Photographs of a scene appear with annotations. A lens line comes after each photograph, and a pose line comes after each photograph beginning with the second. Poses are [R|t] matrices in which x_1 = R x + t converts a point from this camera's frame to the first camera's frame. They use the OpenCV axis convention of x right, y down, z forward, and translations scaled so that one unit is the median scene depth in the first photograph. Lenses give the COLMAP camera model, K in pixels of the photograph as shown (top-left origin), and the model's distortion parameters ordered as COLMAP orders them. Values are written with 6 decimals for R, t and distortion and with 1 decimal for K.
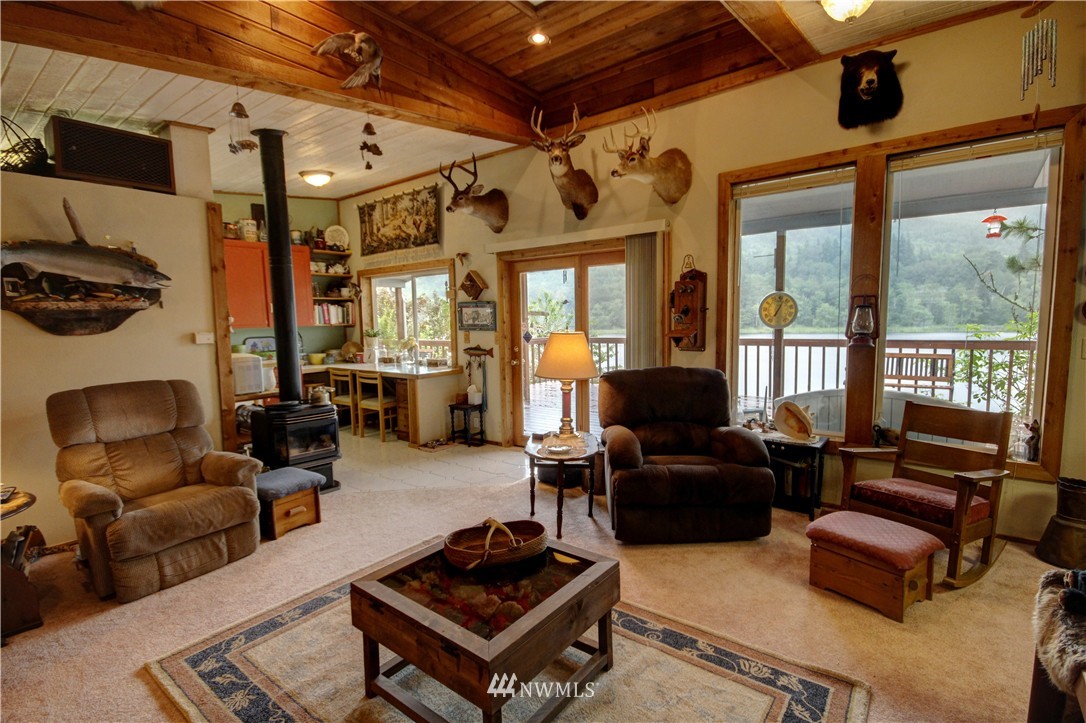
lens RADIAL K [[504.0, 0, 551.2], [0, 504.0, 368.4], [0, 0, 1]] dist [-0.000703, -0.004846]
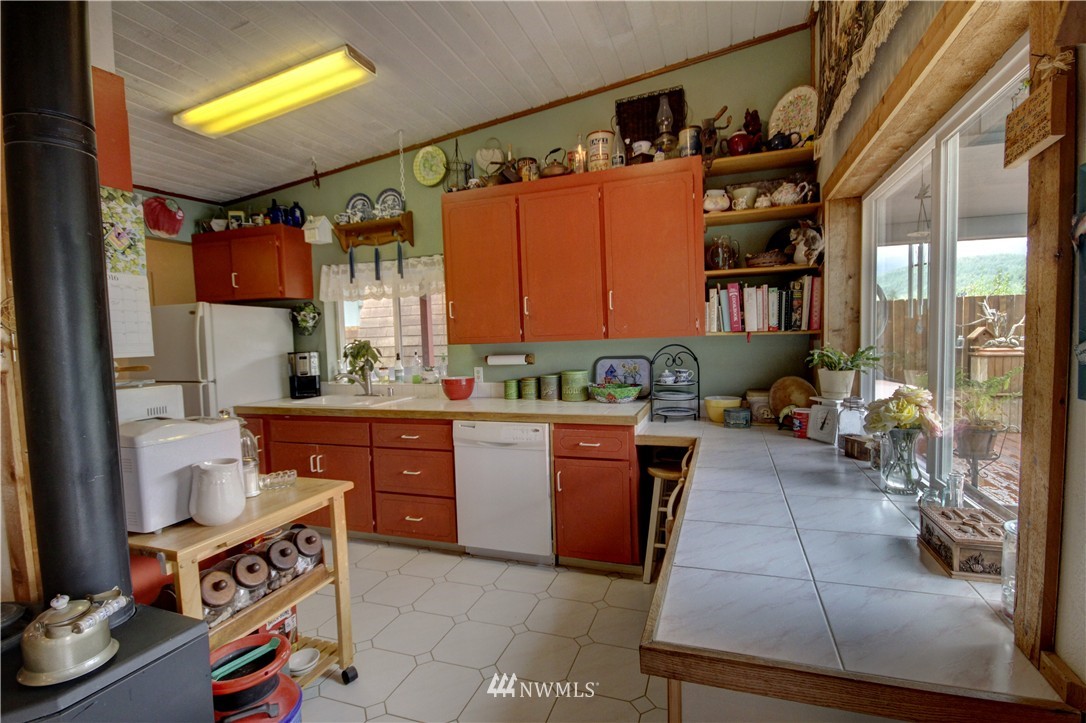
lens RADIAL K [[504.0, 0, 551.2], [0, 504.0, 368.4], [0, 0, 1]] dist [-0.000703, -0.004846]
pose [[0.312048, 0.075220, -0.947084, -0.097640], [-0.067750, 0.996085, 0.056789, -0.076368], [0.947647, 0.046444, 0.315923, 0.772016]]
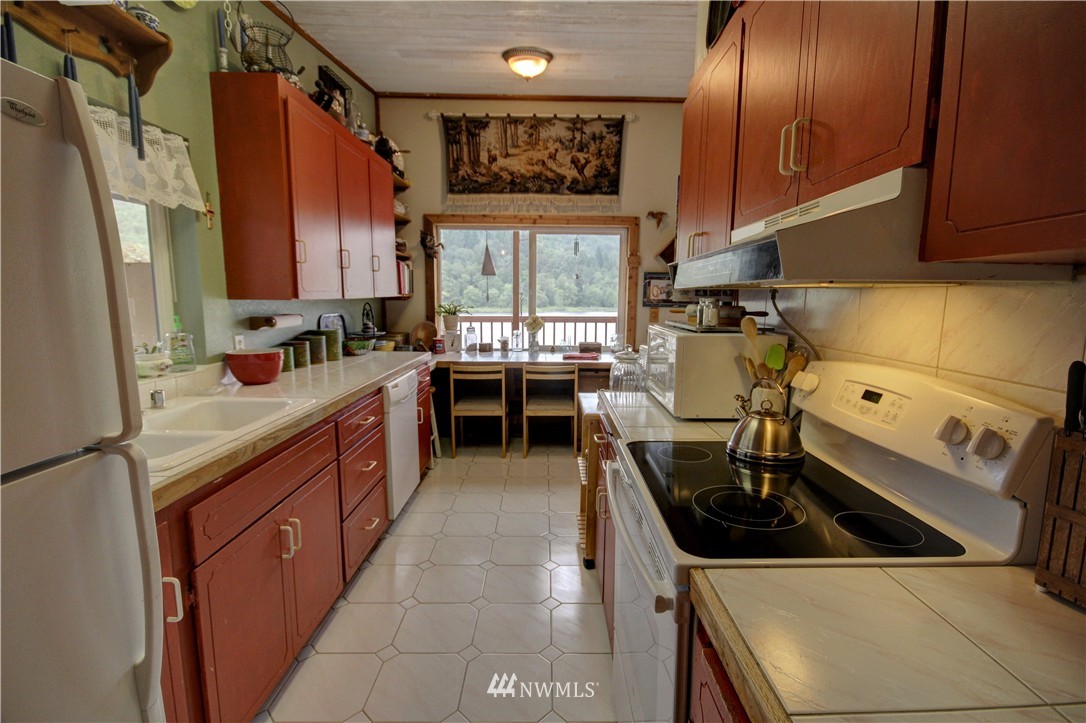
lens RADIAL K [[504.0, 0, 551.2], [0, 504.0, 368.4], [0, 0, 1]] dist [-0.000703, -0.004846]
pose [[0.781425, -0.062859, 0.620825, -0.763649], [0.036908, 0.997827, 0.054575, -0.023776], [-0.622907, -0.019733, 0.782047, 0.420821]]
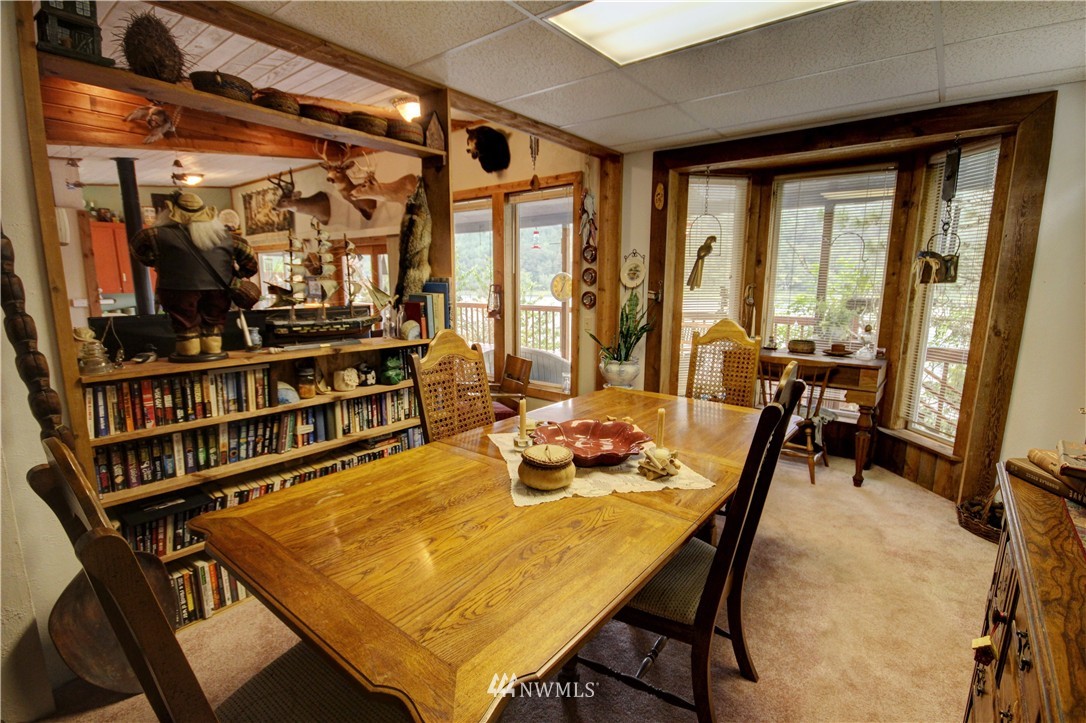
lens RADIAL K [[495.8, 0, 538.6], [0, 495.8, 373.5], [0, 0, 1]] dist [0.003004, -0.011866]
pose [[0.999632, 0.026504, -0.005740, 0.400272], [-0.025925, 0.996085, 0.084513, -0.005479], [0.007958, -0.084333, 0.996406, -0.272144]]
